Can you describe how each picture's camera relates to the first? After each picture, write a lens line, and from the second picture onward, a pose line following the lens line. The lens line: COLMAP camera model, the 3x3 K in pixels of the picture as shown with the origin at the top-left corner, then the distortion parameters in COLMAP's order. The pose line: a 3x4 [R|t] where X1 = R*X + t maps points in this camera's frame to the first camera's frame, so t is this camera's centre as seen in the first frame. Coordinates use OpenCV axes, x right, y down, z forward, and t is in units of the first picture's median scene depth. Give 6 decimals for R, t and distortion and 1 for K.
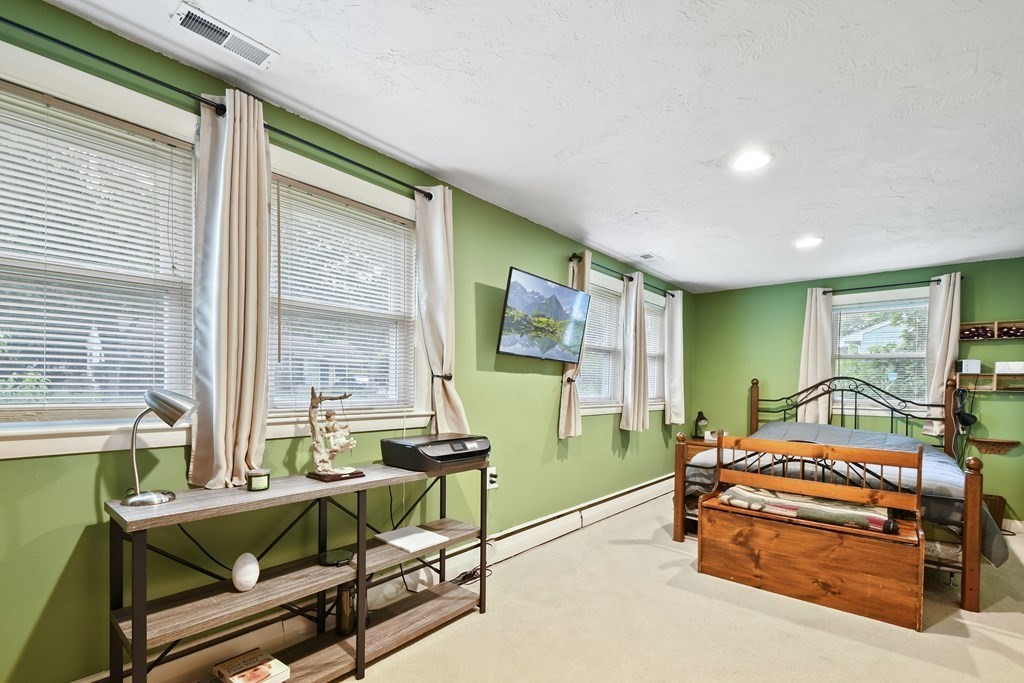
lens RADIAL K [[458.0, 0, 509.7], [0, 458.0, 387.9], [0, 0, 1]] dist [0.024812, -0.009252]
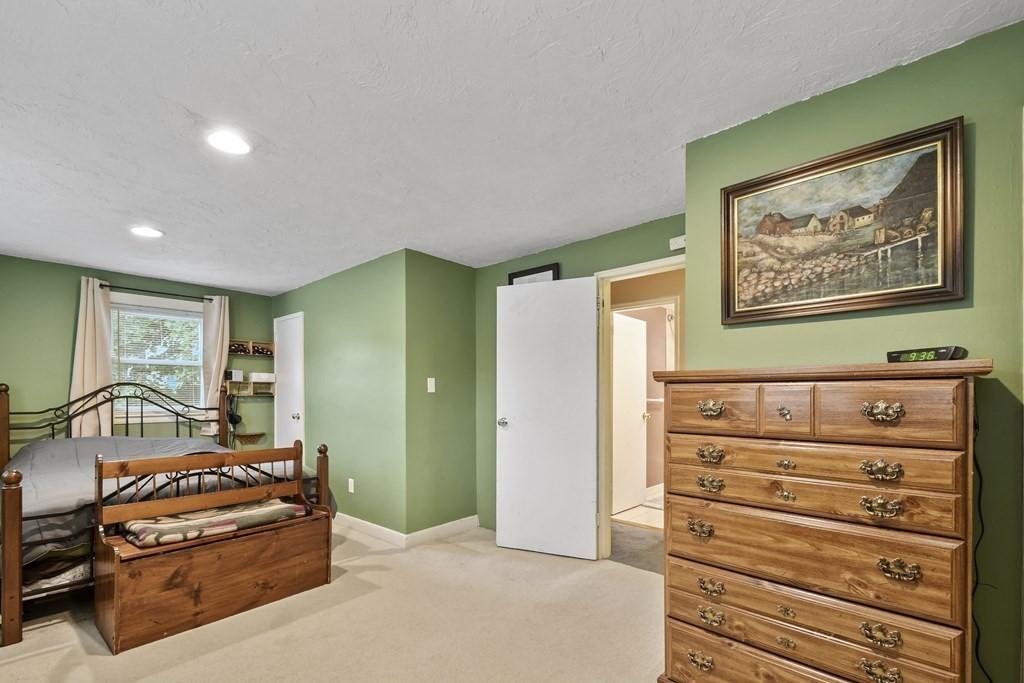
lens RADIAL K [[458.0, 0, 504.5], [0, 458.0, 393.9], [0, 0, 1]] dist [0.024812, -0.009252]
pose [[0.030464, -0.014580, 0.999430, -0.204974], [0.010375, 0.999844, 0.014270, -0.007943], [-0.999482, 0.009935, 0.030610, 0.256772]]
